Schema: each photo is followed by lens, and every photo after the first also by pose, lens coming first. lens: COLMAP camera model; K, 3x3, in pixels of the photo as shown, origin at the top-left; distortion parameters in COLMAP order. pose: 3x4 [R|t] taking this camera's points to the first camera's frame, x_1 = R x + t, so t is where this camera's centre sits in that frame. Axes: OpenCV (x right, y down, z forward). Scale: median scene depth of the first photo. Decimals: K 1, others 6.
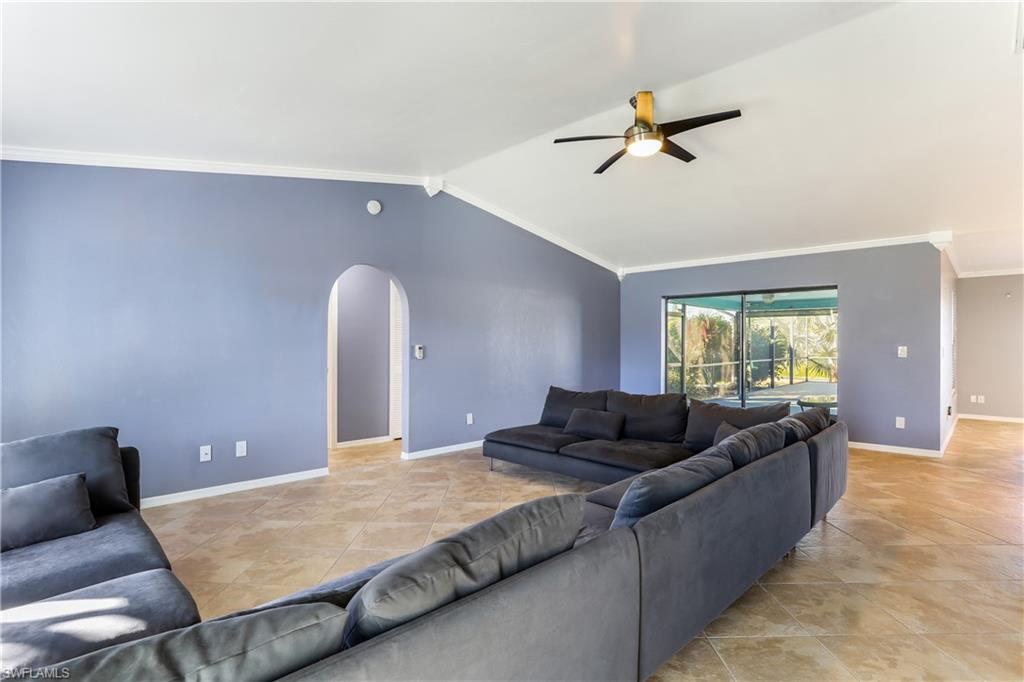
lens RADIAL K [[500.2, 0, 508.7], [0, 500.2, 341.6], [0, 0, 1]] dist [-0.079273, 0.037525]
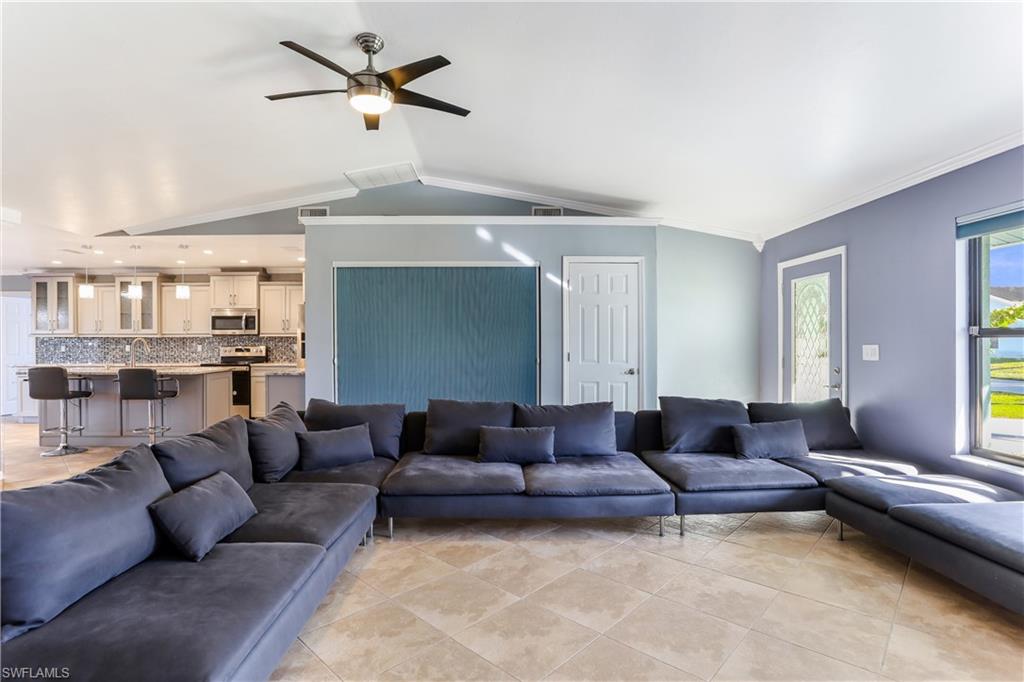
lens RADIAL K [[500.2, 0, 508.7], [0, 500.2, 341.6], [0, 0, 1]] dist [-0.079273, 0.037525]
pose [[-0.718522, -0.002245, 0.695500, -0.391718], [-0.000800, 0.999997, 0.002401, 0.000785], [-0.695504, 0.001169, -0.718522, 1.210379]]
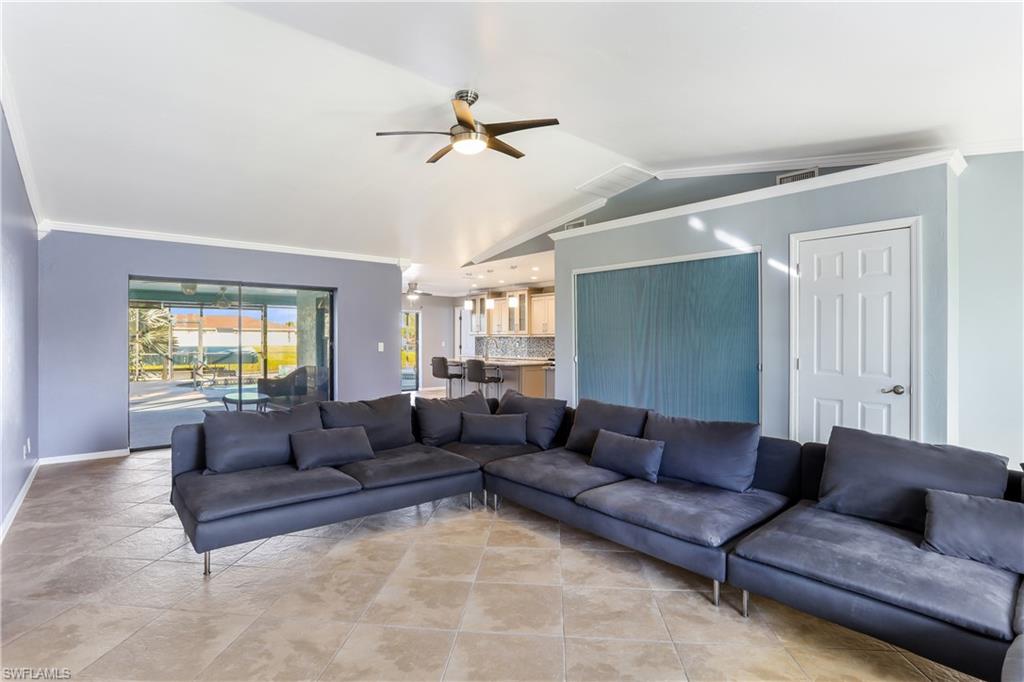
lens RADIAL K [[500.2, 0, 508.7], [0, 500.2, 341.6], [0, 0, 1]] dist [-0.079273, 0.037525]
pose [[0.091228, -0.007363, 0.995803, -0.609614], [-0.005428, 0.999954, 0.007891, -0.005478], [-0.995815, -0.006125, 0.091184, 0.703231]]
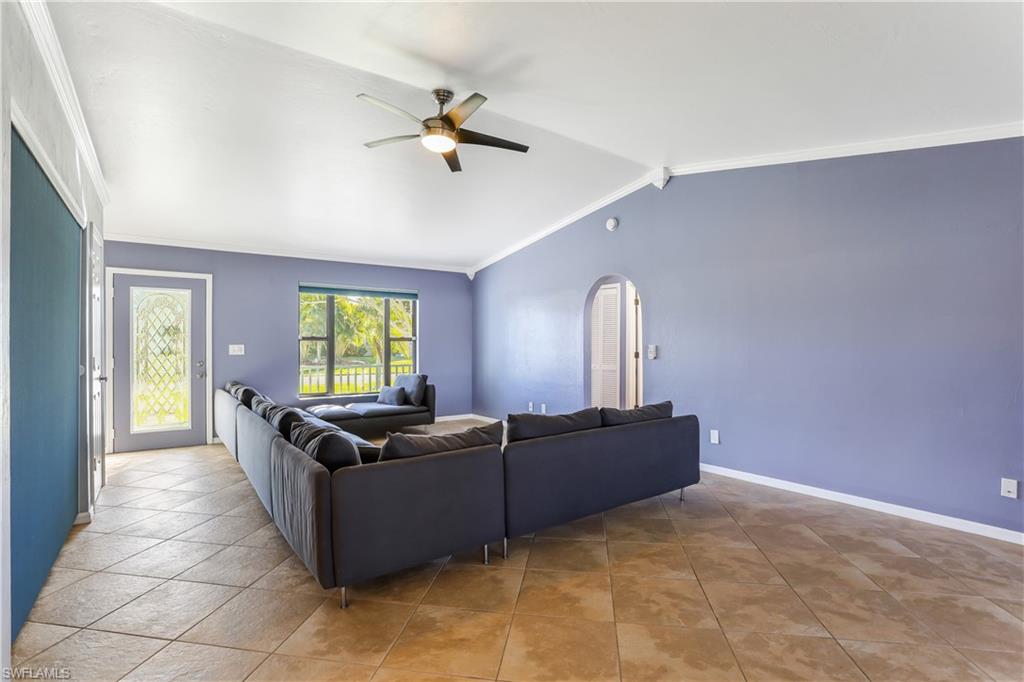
lens RADIAL K [[500.2, 0, 508.7], [0, 500.2, 341.6], [0, 0, 1]] dist [-0.079273, 0.037525]
pose [[-0.160472, -0.007144, -0.987015, 1.037337], [-0.000348, 0.999974, -0.007181, 0.009499], [0.987040, -0.000808, -0.160470, 1.094123]]
